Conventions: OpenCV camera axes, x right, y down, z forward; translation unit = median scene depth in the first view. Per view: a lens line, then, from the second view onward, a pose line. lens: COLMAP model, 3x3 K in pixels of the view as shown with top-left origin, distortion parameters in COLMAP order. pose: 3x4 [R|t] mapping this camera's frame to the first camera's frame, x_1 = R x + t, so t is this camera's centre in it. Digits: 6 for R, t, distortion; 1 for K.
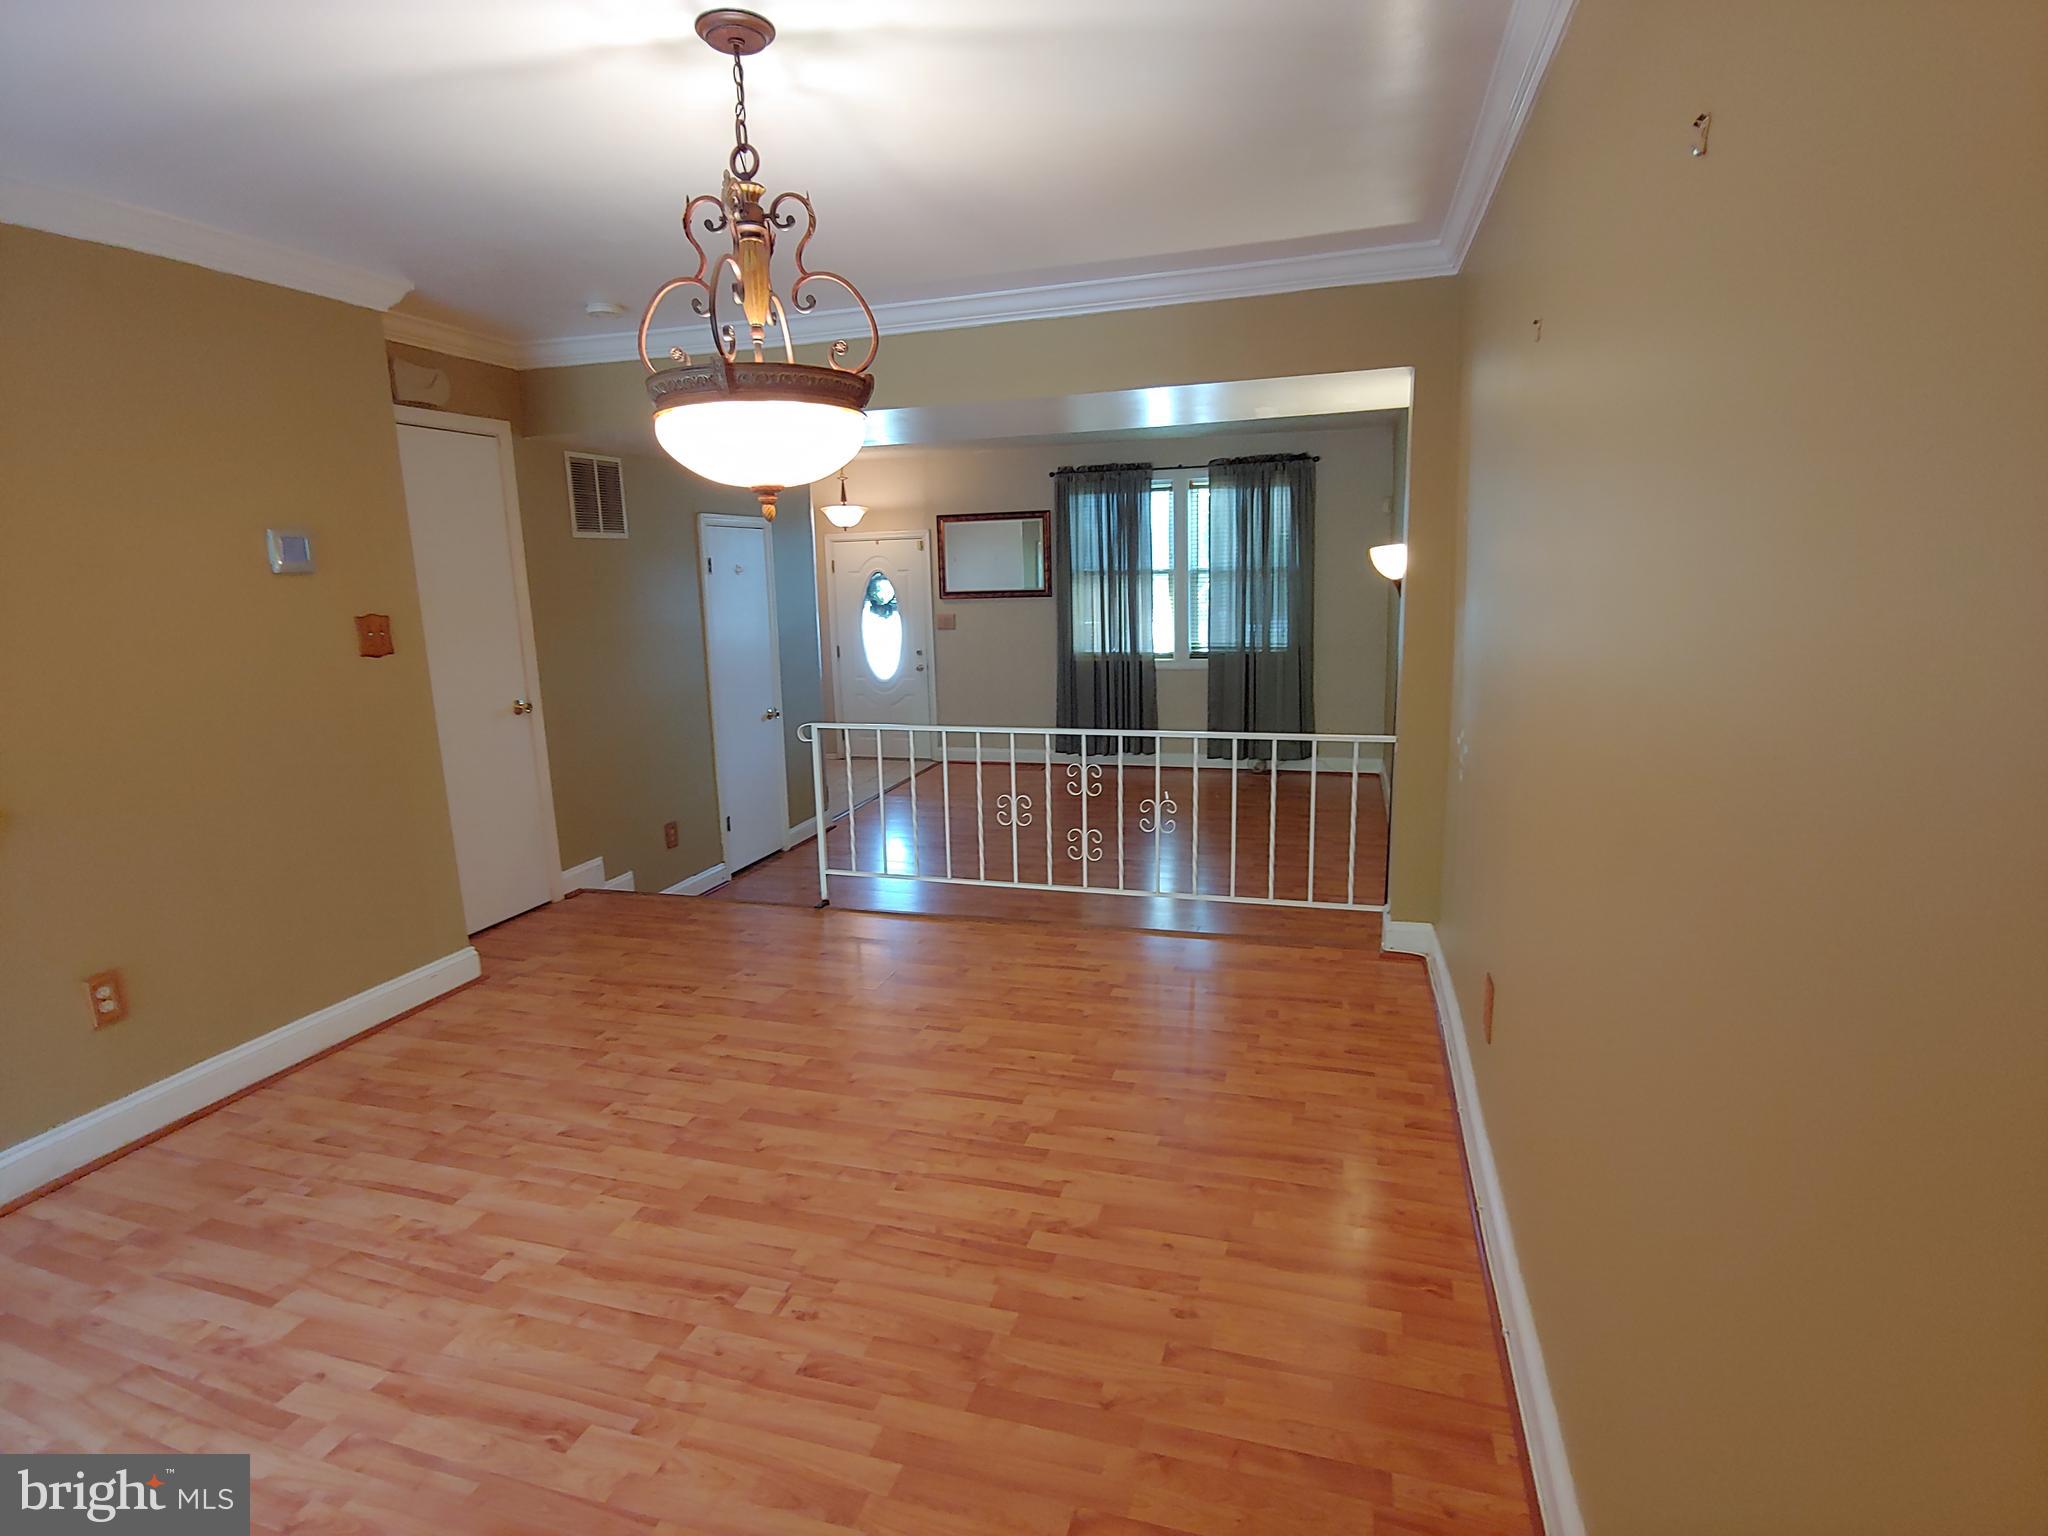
lens RADIAL K [[1028.2, 0, 1031.5], [0, 1028.2, 771.5], [0, 0, 1]] dist [-0.019977, 0.000663]
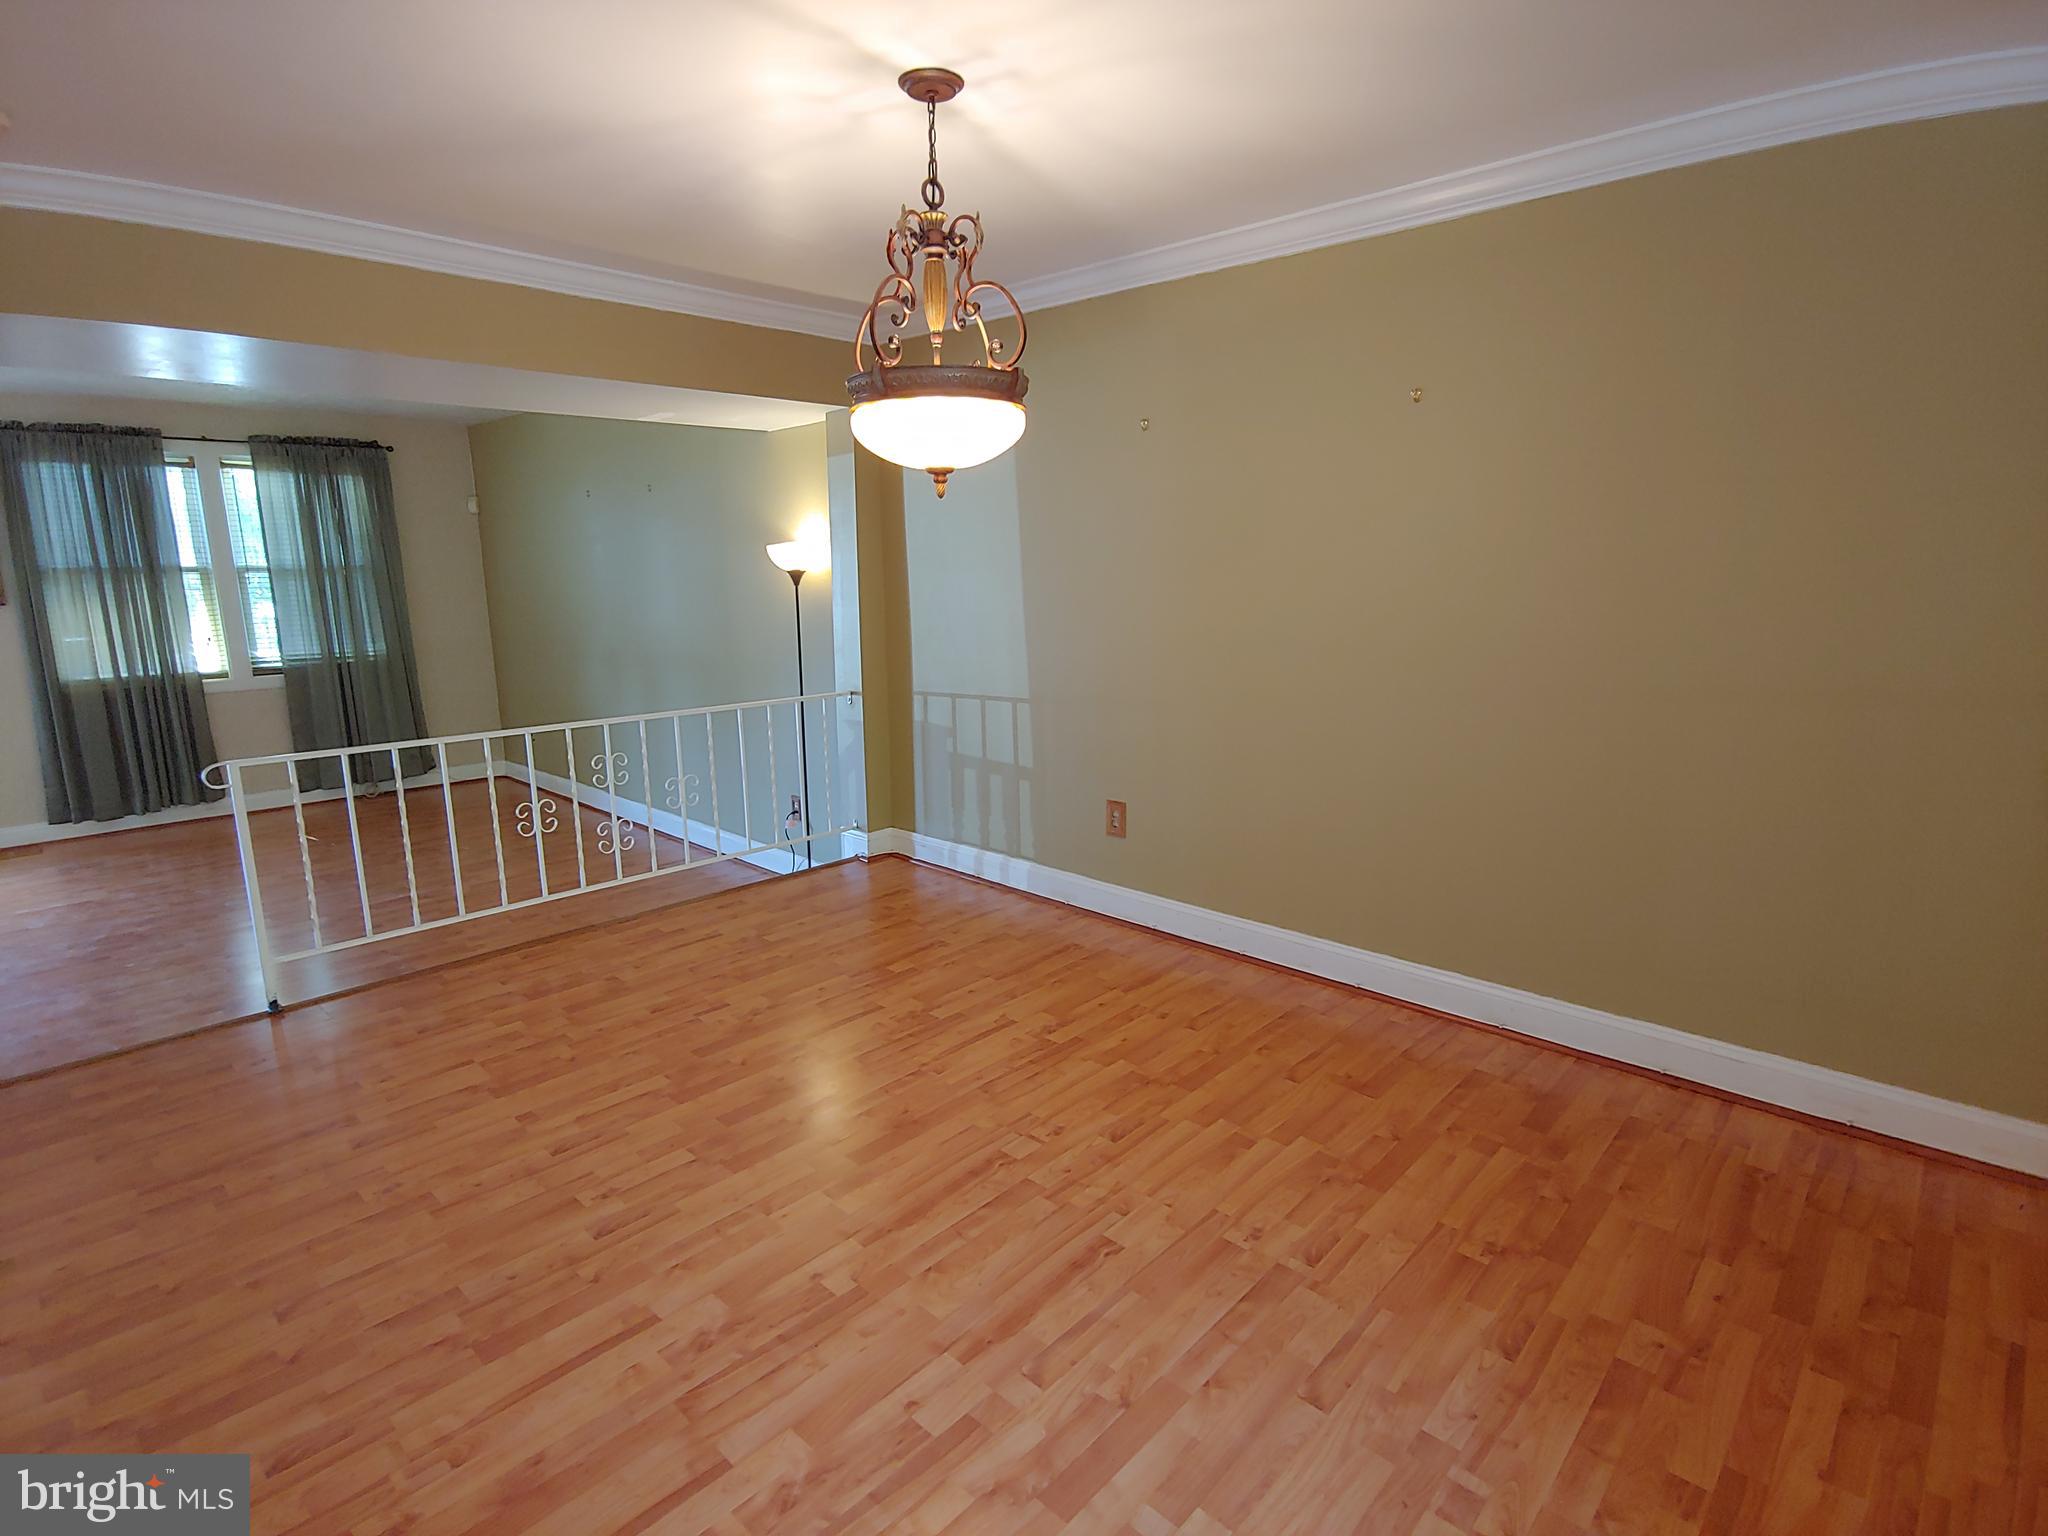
lens RADIAL K [[1028.2, 0, 1031.5], [0, 1028.2, 771.5], [0, 0, 1]] dist [-0.019977, 0.000663]
pose [[0.444274, -0.156646, 0.882090, -0.976872], [0.166430, 0.981887, 0.090544, -0.019289], [-0.880296, 0.106579, 0.462298, 0.297648]]
